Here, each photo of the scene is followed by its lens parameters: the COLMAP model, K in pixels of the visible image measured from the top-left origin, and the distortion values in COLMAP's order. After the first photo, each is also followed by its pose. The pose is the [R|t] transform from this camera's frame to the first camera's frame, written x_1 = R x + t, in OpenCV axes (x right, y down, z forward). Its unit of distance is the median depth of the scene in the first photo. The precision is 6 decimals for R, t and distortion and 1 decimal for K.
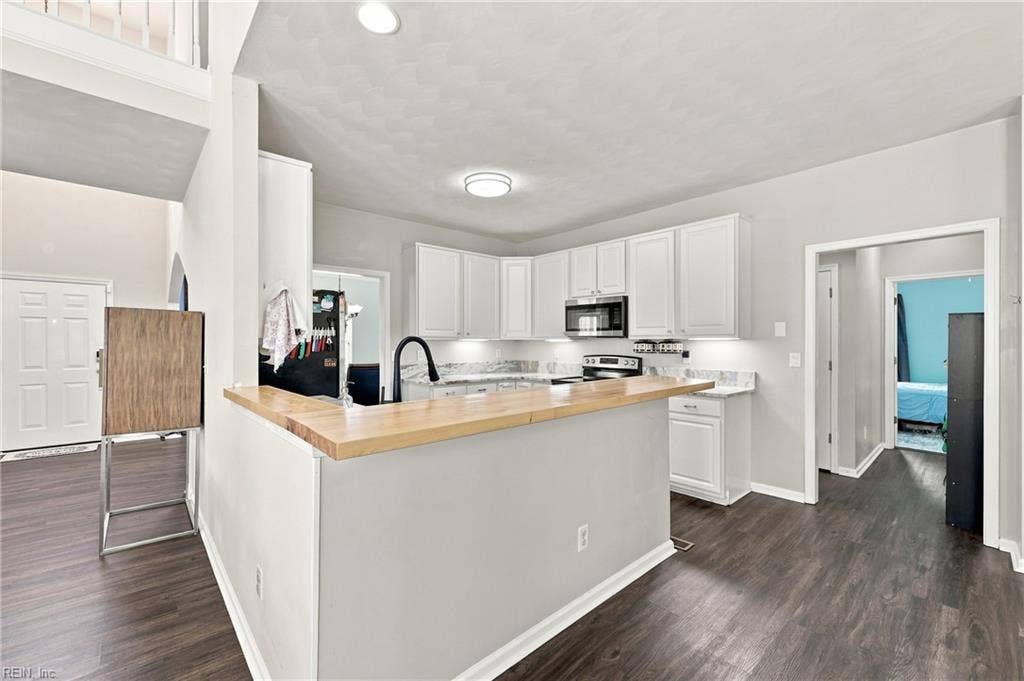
lens RADIAL K [[419.1, 0, 510.8], [0, 419.1, 336.7], [0, 0, 1]] dist [-0.000347, 0.000156]
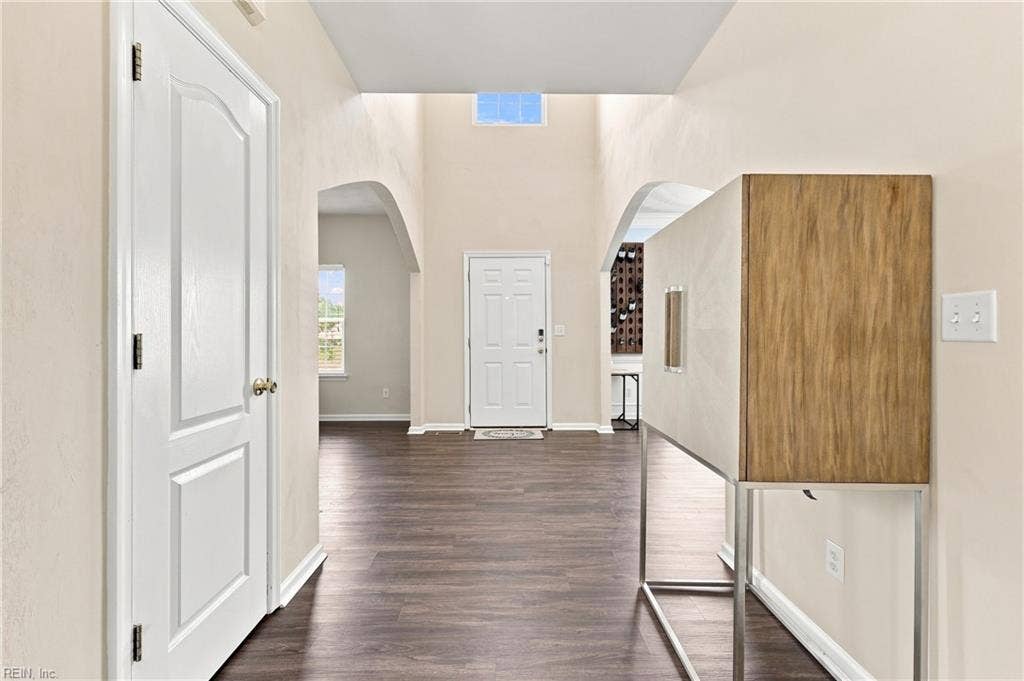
lens RADIAL K [[419.1, 0, 510.8], [0, 419.1, 336.7], [0, 0, 1]] dist [-0.000347, 0.000156]
pose [[0.755765, -0.002753, -0.654837, -0.817497], [0.010953, 0.999904, 0.008437, 0.080214], [0.654751, -0.013549, 0.755723, 0.498447]]
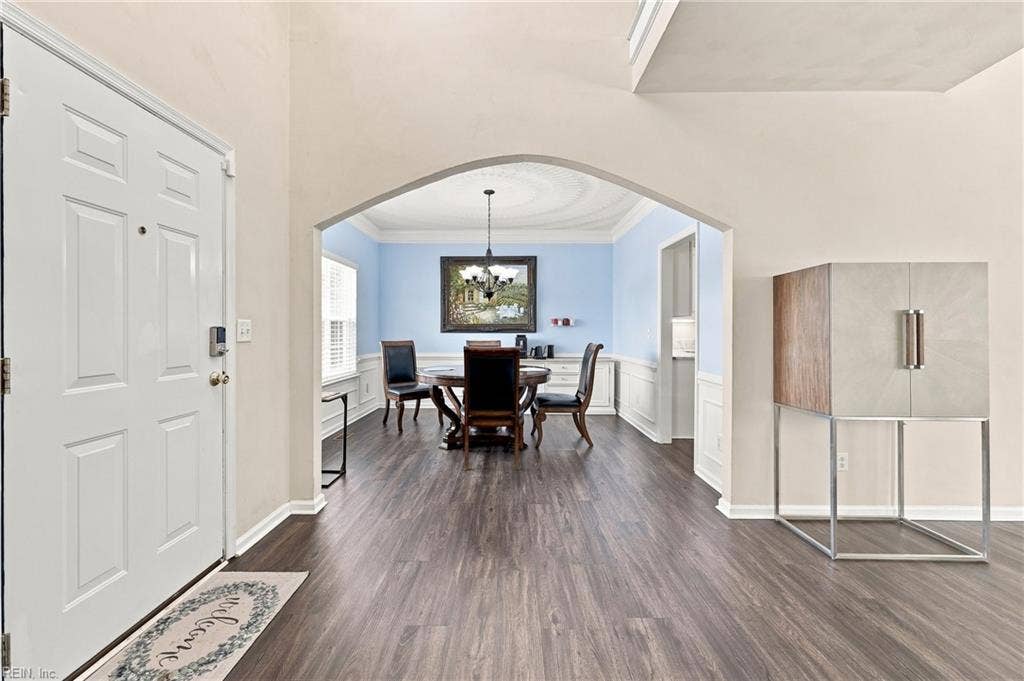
lens RADIAL K [[419.1, 0, 510.8], [0, 419.1, 336.7], [0, 0, 1]] dist [-0.000347, 0.000156]
pose [[0.675204, -0.007080, 0.737597, -2.073734], [-0.010714, 0.999754, 0.019404, 0.061834], [-0.737553, -0.021004, 0.674963, 1.061180]]
